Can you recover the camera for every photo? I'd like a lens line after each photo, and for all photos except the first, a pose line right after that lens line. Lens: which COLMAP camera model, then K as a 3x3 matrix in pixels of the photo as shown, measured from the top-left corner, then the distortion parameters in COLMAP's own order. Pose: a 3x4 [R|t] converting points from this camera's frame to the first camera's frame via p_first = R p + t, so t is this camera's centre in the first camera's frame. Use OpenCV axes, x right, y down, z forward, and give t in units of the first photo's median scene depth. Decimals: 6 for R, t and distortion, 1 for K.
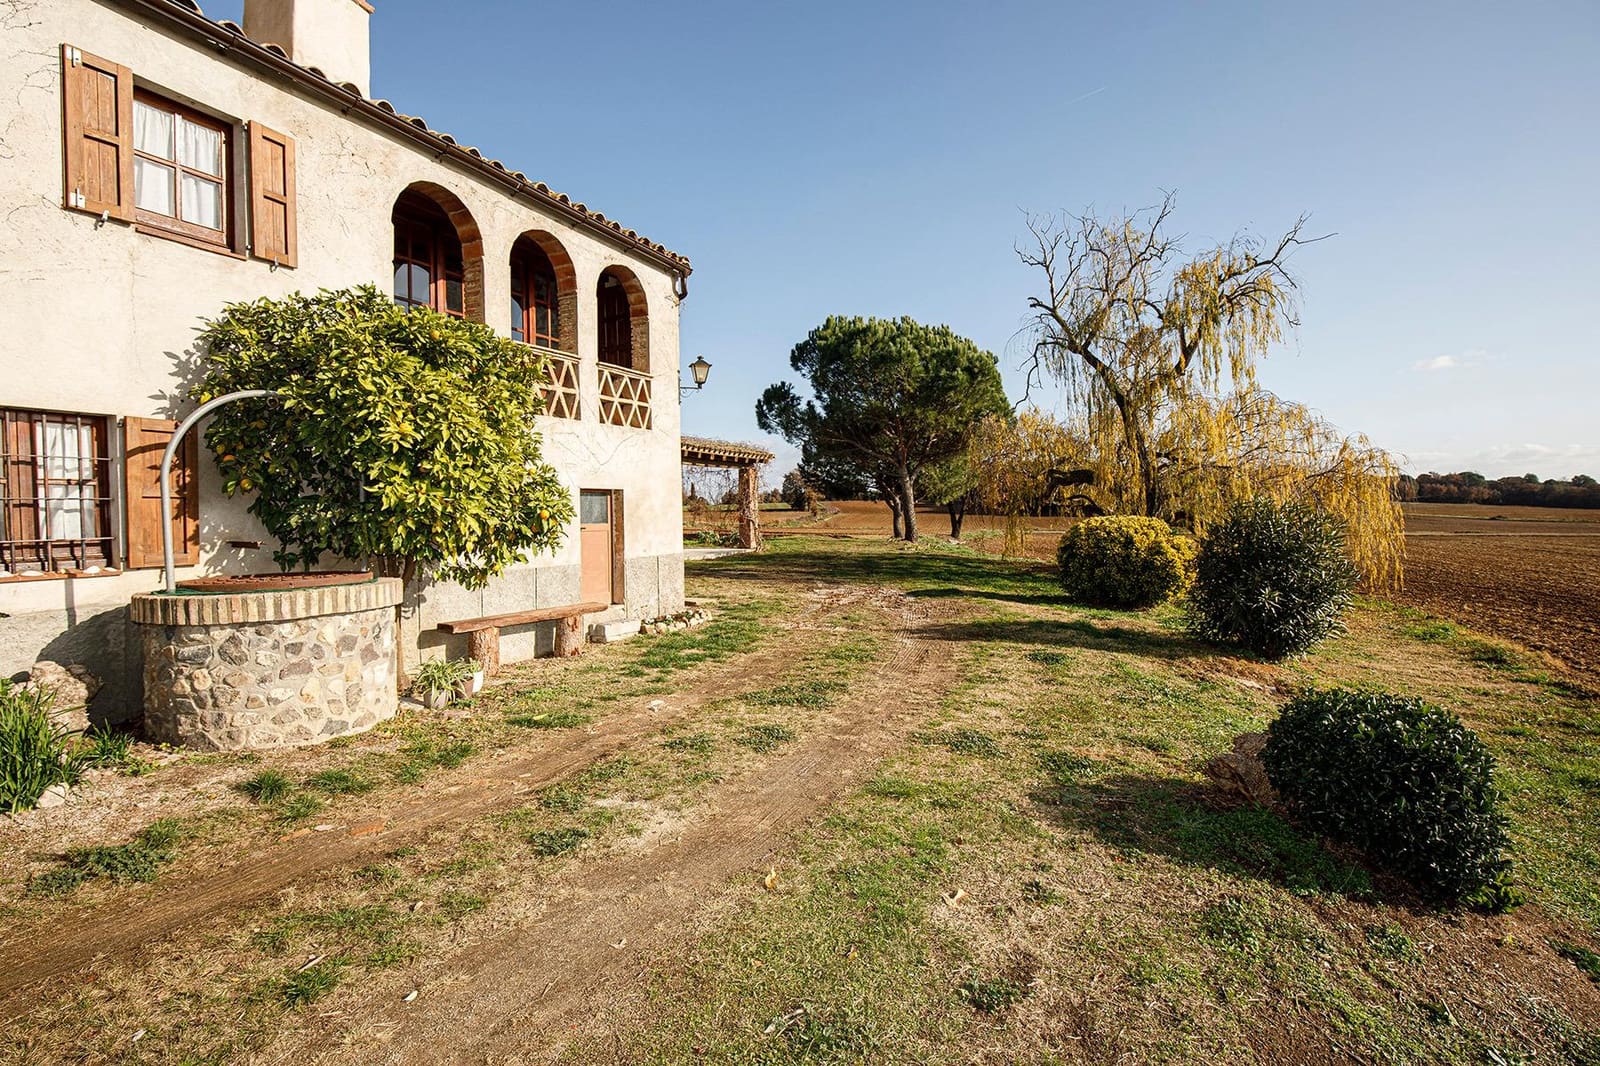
lens RADIAL K [[736.8, 0, 802.5], [0, 736.8, 533.0], [0, 0, 1]] dist [-0.042975, 0.007705]
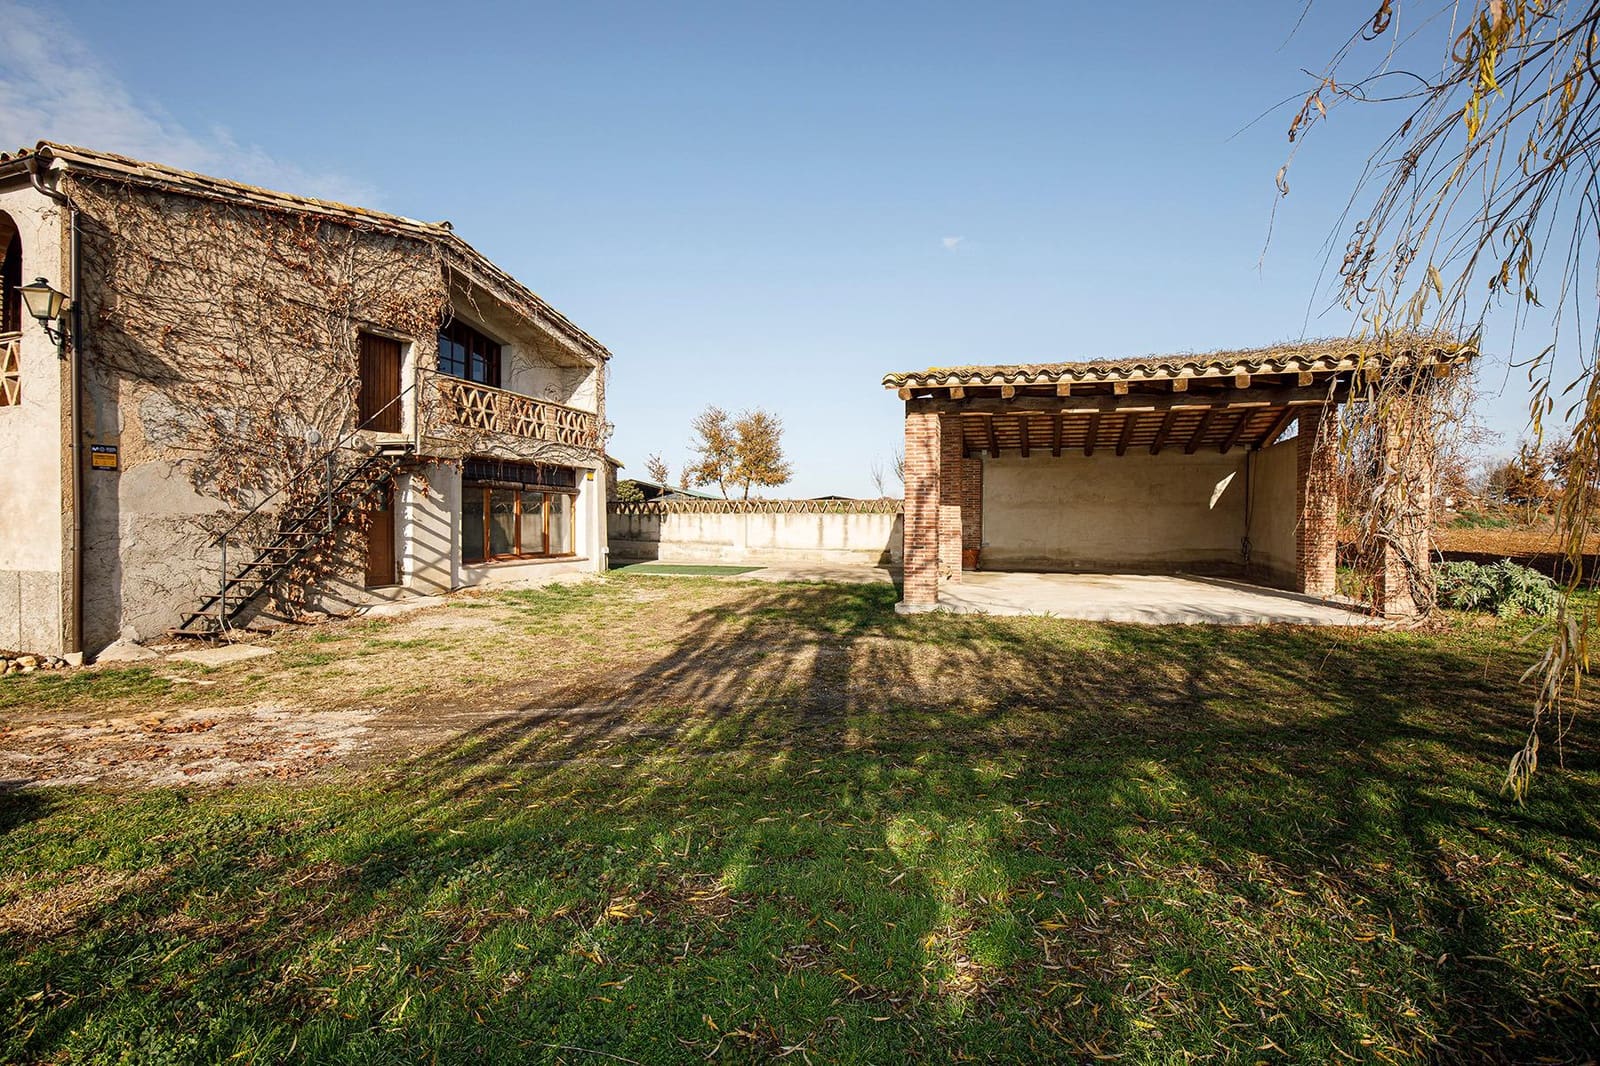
lens RADIAL K [[736.8, 0, 802.5], [0, 736.8, 533.0], [0, 0, 1]] dist [-0.042975, 0.007705]
pose [[0.129614, 0.028353, -0.991159, 0.594486], [-0.031418, 0.999207, 0.024475, -0.048828], [0.991067, 0.027968, 0.130402, 1.628789]]
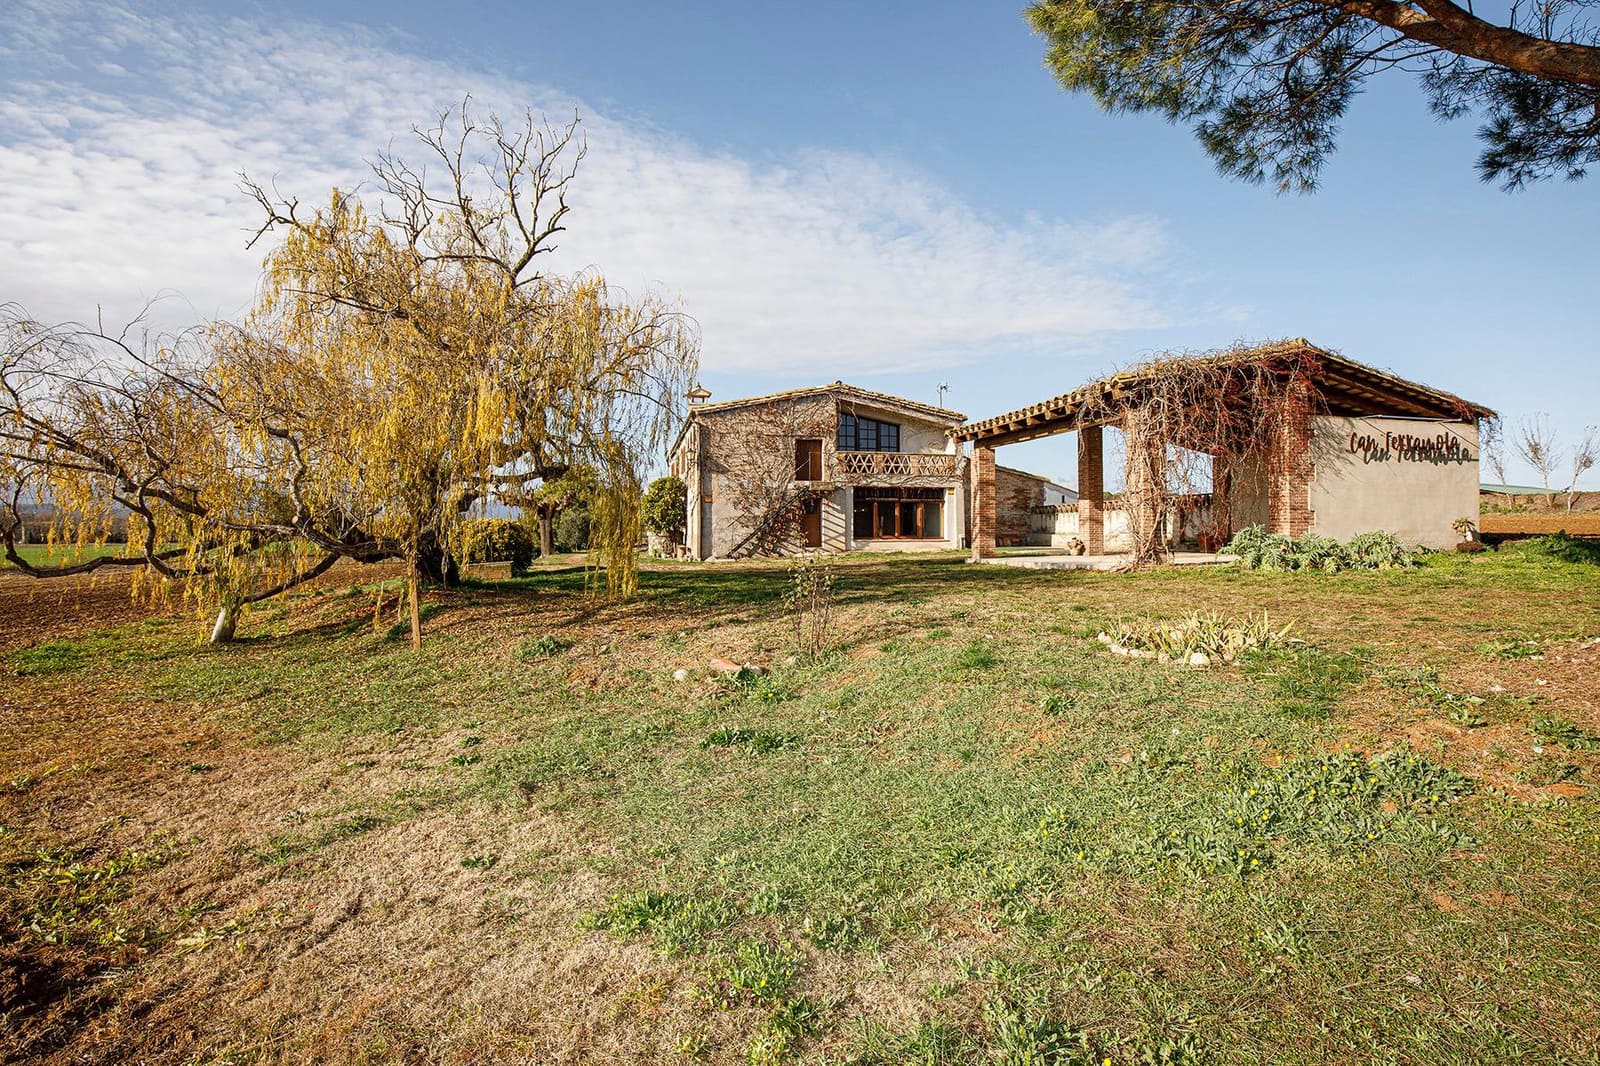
lens RADIAL K [[753.5, 0, 802.3], [0, 753.5, 552.2], [0, 0, 1]] dist [0.000591, 0.000105]
pose [[-0.776172, 0.028943, -0.629857, 1.102478], [-0.002290, 0.998810, 0.048719, -0.031963], [0.630518, 0.039256, -0.775182, 3.124724]]
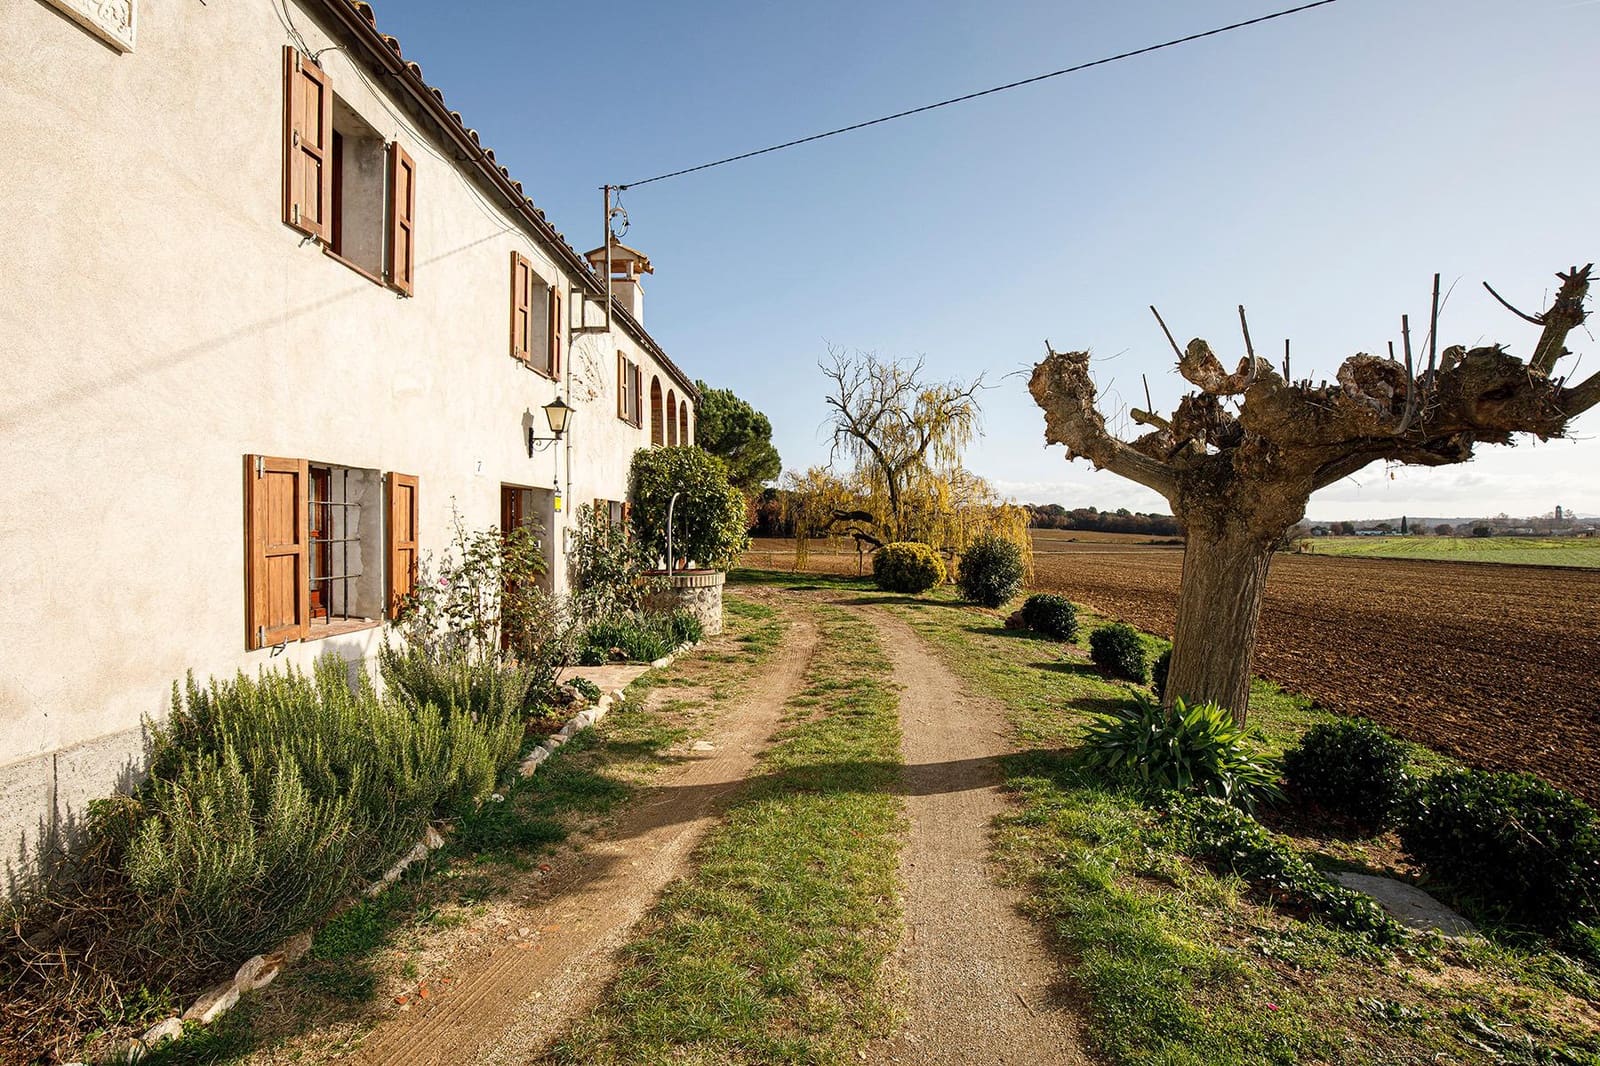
lens RADIAL K [[736.8, 0, 802.5], [0, 736.8, 533.0], [0, 0, 1]] dist [-0.042975, 0.007705]
pose [[0.913132, 0.007839, 0.407588, -0.637400], [0.003431, 0.999632, -0.026911, 0.001996], [-0.407649, 0.025972, 0.912769, -0.651762]]
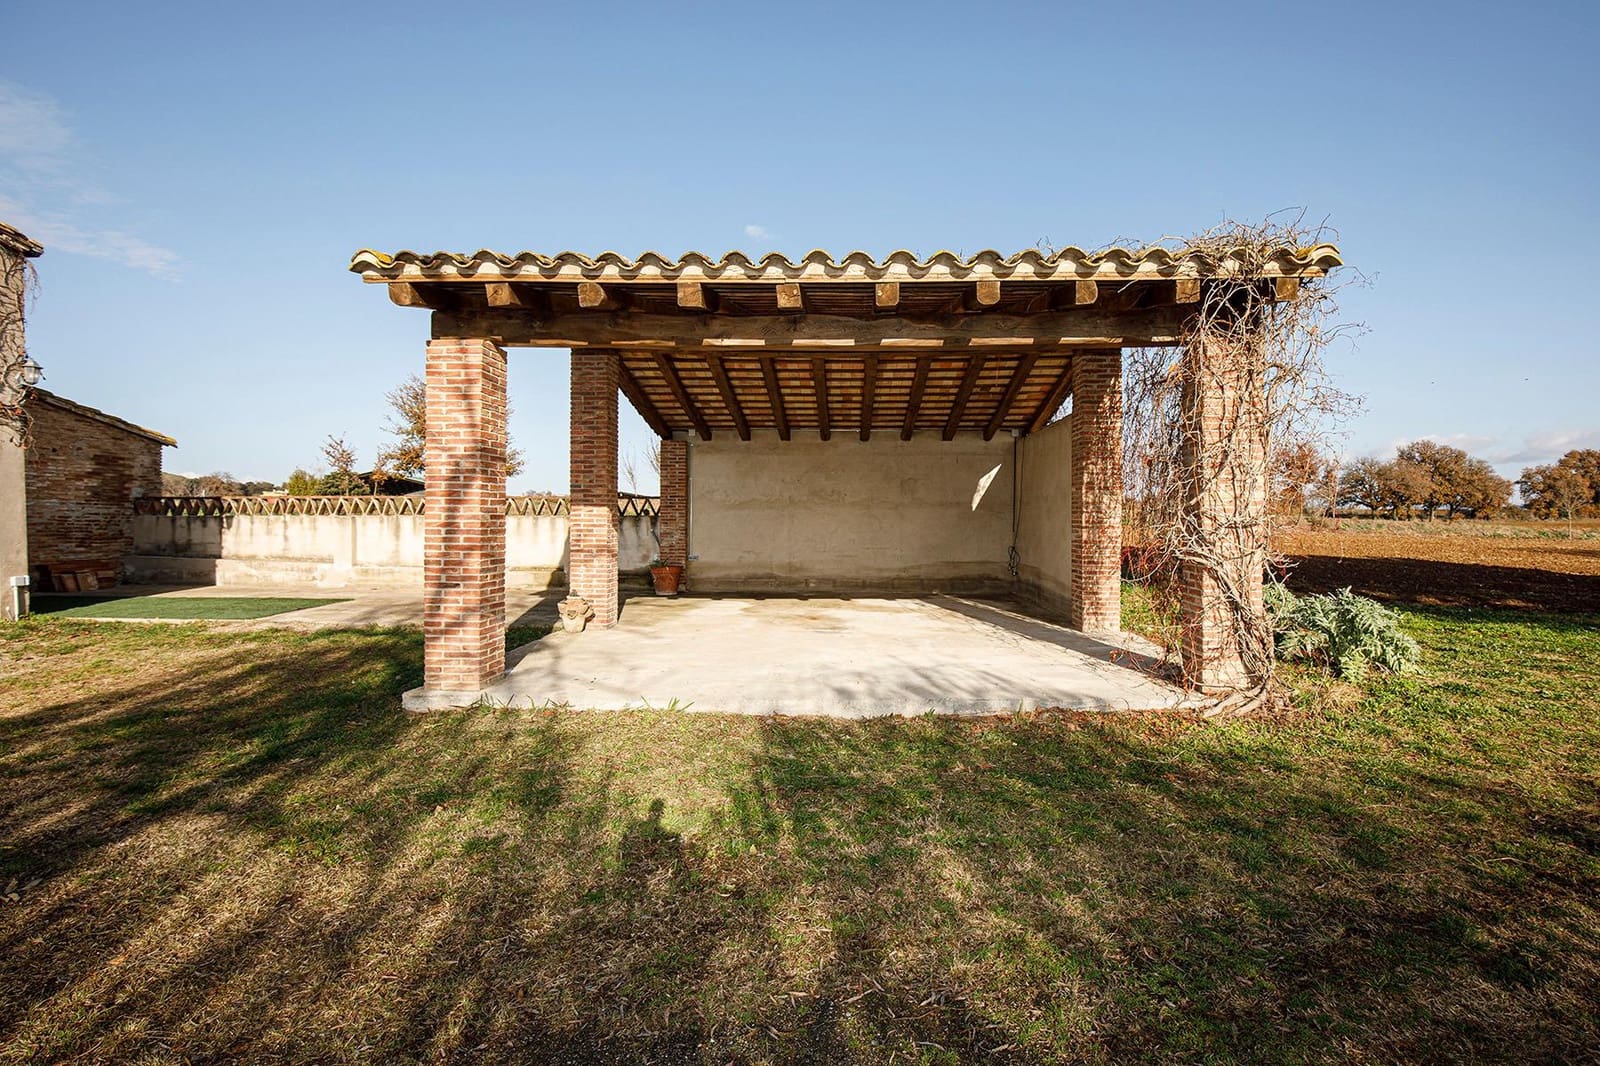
lens RADIAL K [[760.6, 0, 825.1], [0, 760.6, 524.1], [0, 0, 1]] dist [-0.043243, 0.010555]
pose [[0.407141, 0.018455, -0.913179, 0.222236], [-0.031637, 0.999481, 0.006094, -0.067181], [0.912817, 0.026409, 0.407514, 1.954664]]
